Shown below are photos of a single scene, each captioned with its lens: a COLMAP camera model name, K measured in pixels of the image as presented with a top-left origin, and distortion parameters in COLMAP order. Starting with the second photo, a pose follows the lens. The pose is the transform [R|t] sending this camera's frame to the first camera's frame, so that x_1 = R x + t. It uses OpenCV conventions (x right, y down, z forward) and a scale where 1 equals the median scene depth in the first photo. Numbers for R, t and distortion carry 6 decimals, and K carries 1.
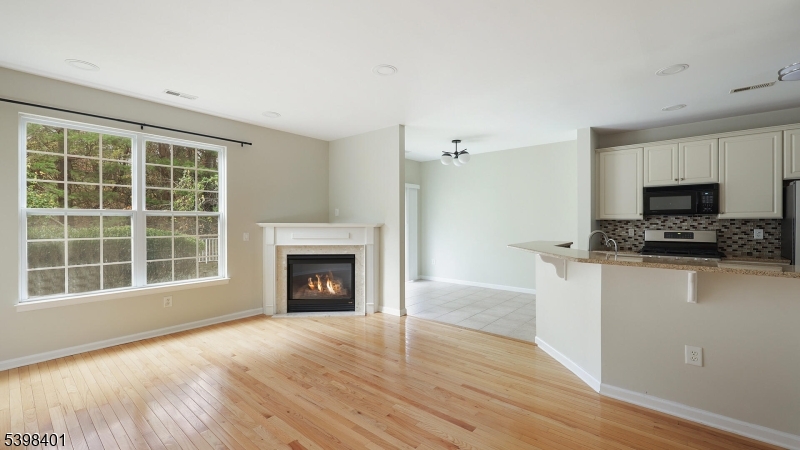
lens RADIAL K [[323.3, 0, 400.0], [0, 323.3, 225.0], [0, 0, 1]] dist [0.000956, 0.000148]
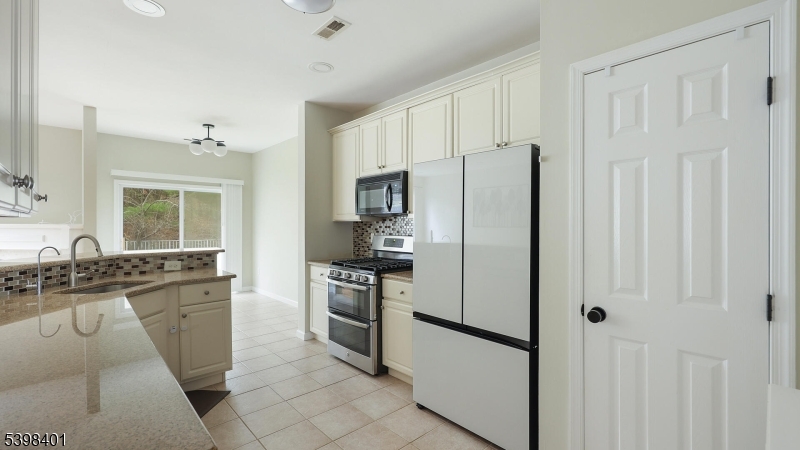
lens RADIAL K [[358.6, 0, 400.0], [0, 358.6, 225.0], [0, 0, 1]] dist [0.001520, 0.000038]
pose [[0.992364, 0.006262, -0.123184, 0.974681], [-0.007174, 0.999950, -0.006963, -0.002779], [0.123135, 0.007794, 0.992359, 0.189743]]
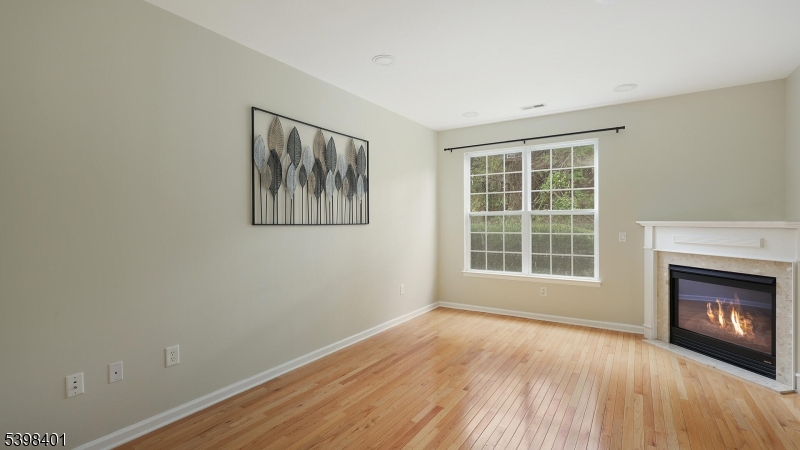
lens RADIAL K [[371.9, 0, 400.0], [0, 371.9, 225.0], [0, 0, 1]] dist [-0.000771, -0.000374]
pose [[0.130780, 0.010262, -0.991358, 0.445532], [-0.004139, 0.999943, 0.009805, -0.003087], [0.991403, 0.002821, 0.130815, 0.306782]]
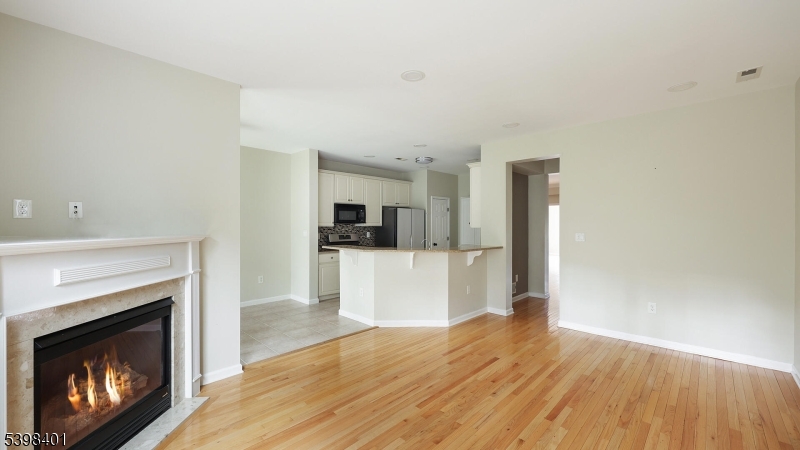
lens RADIAL K [[347.1, 0, 400.0], [0, 347.1, 225.0], [0, 0, 1]] dist [0.000729, -0.000026]
pose [[0.043475, -0.000059, 0.999055, -0.742064], [0.007311, 0.999973, -0.000260, -0.021659], [-0.999028, 0.007316, 0.043474, 0.673797]]
